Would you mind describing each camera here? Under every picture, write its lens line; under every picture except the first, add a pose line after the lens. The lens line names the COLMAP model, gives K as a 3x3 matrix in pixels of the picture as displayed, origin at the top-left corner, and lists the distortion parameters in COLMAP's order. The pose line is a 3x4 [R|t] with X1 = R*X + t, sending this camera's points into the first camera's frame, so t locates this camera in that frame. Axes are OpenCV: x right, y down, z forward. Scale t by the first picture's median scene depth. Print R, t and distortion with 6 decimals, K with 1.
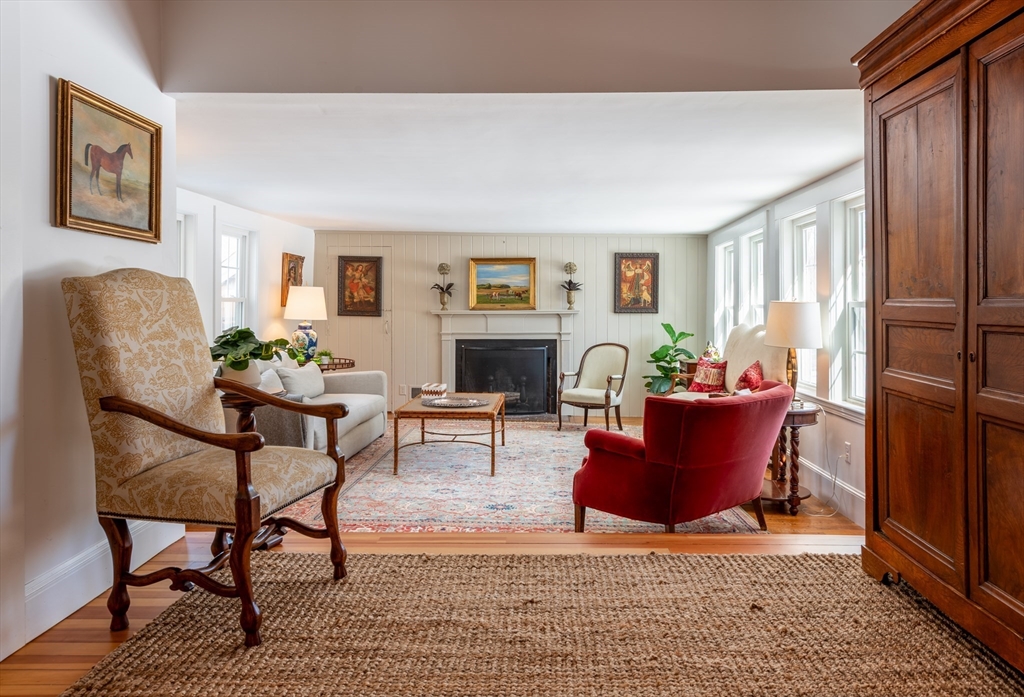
lens RADIAL K [[730.8, 0, 526.5], [0, 730.8, 310.8], [0, 0, 1]] dist [0.024411, 0.000027]
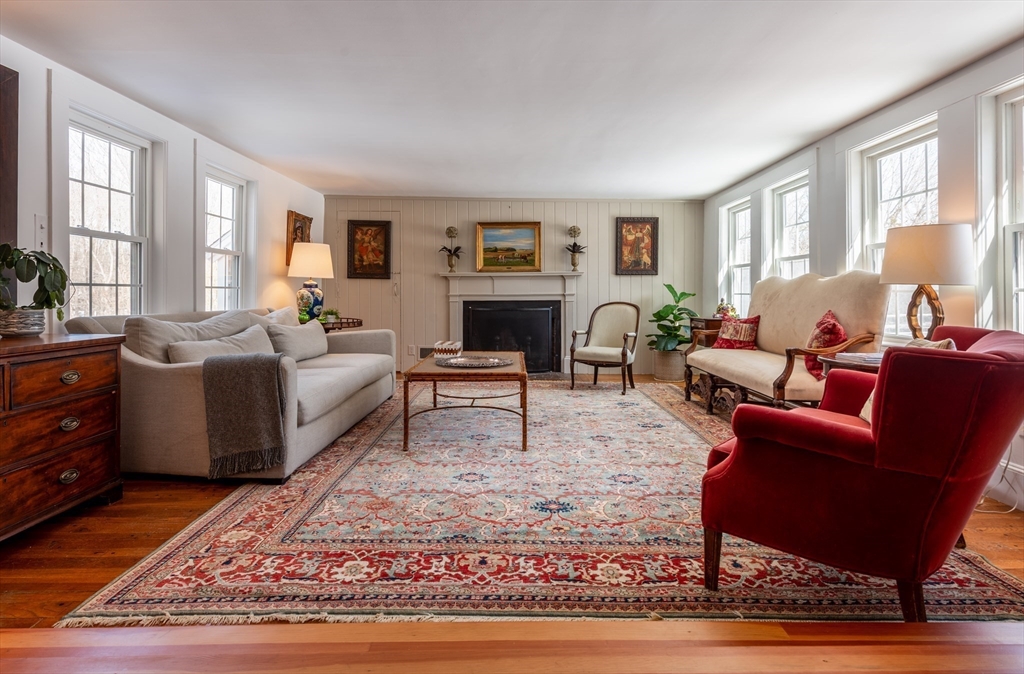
lens RADIAL K [[524.8, 0, 525.3], [0, 524.8, 293.6], [0, 0, 1]] dist [0.013808, -0.000661]
pose [[0.998699, -0.002070, 0.050942, -0.052344], [0.002271, 0.999990, -0.003876, 0.035485], [-0.050934, 0.003987, 0.998694, 0.283683]]
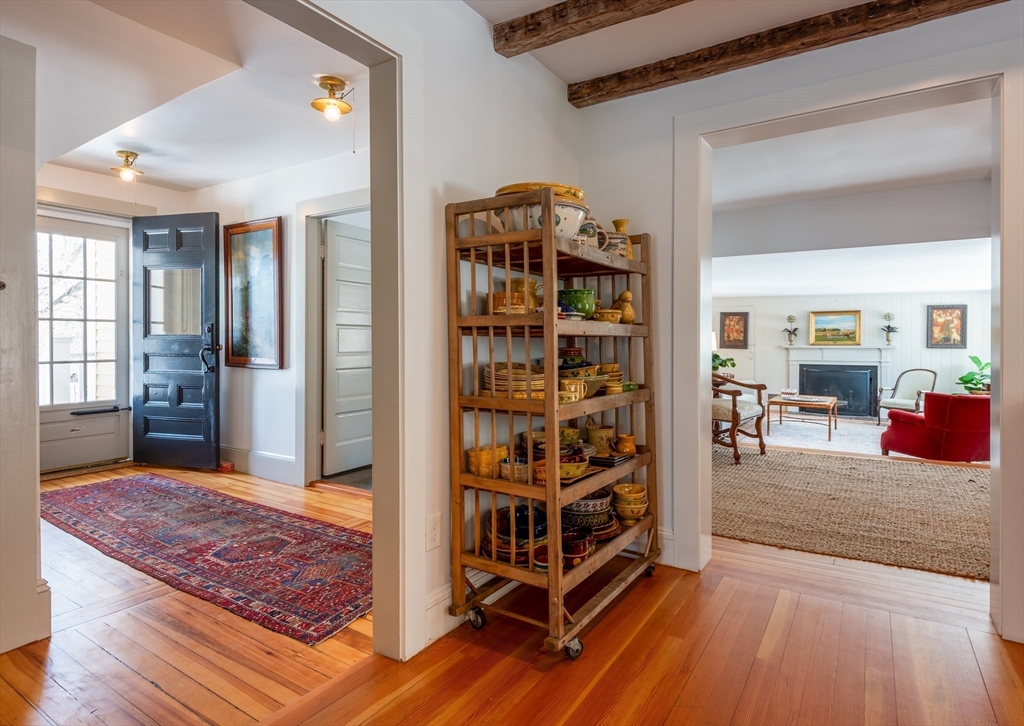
lens RADIAL K [[558.1, 0, 513.4], [0, 558.1, 342.8], [0, 0, 1]] dist [0.008929, -0.001125]
pose [[0.853896, 0.003792, -0.520430, 0.002619], [-0.004980, 0.999987, -0.000886, -0.002524], [0.520420, 0.003349, 0.853904, -0.368462]]
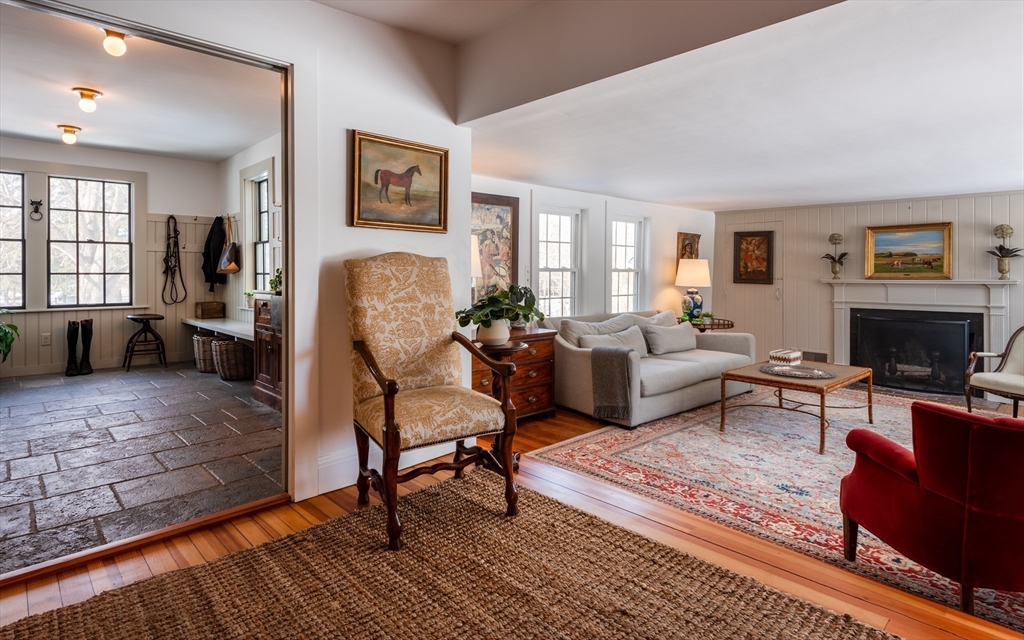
lens RADIAL K [[545.8, 0, 501.4], [0, 545.8, 270.8], [0, 0, 1]] dist [0.017422, -0.001124]
pose [[0.699467, -0.003310, -0.714657, 0.123158], [-0.004239, 0.999952, -0.008781, -0.004206], [0.714652, 0.009172, 0.699420, 0.134629]]
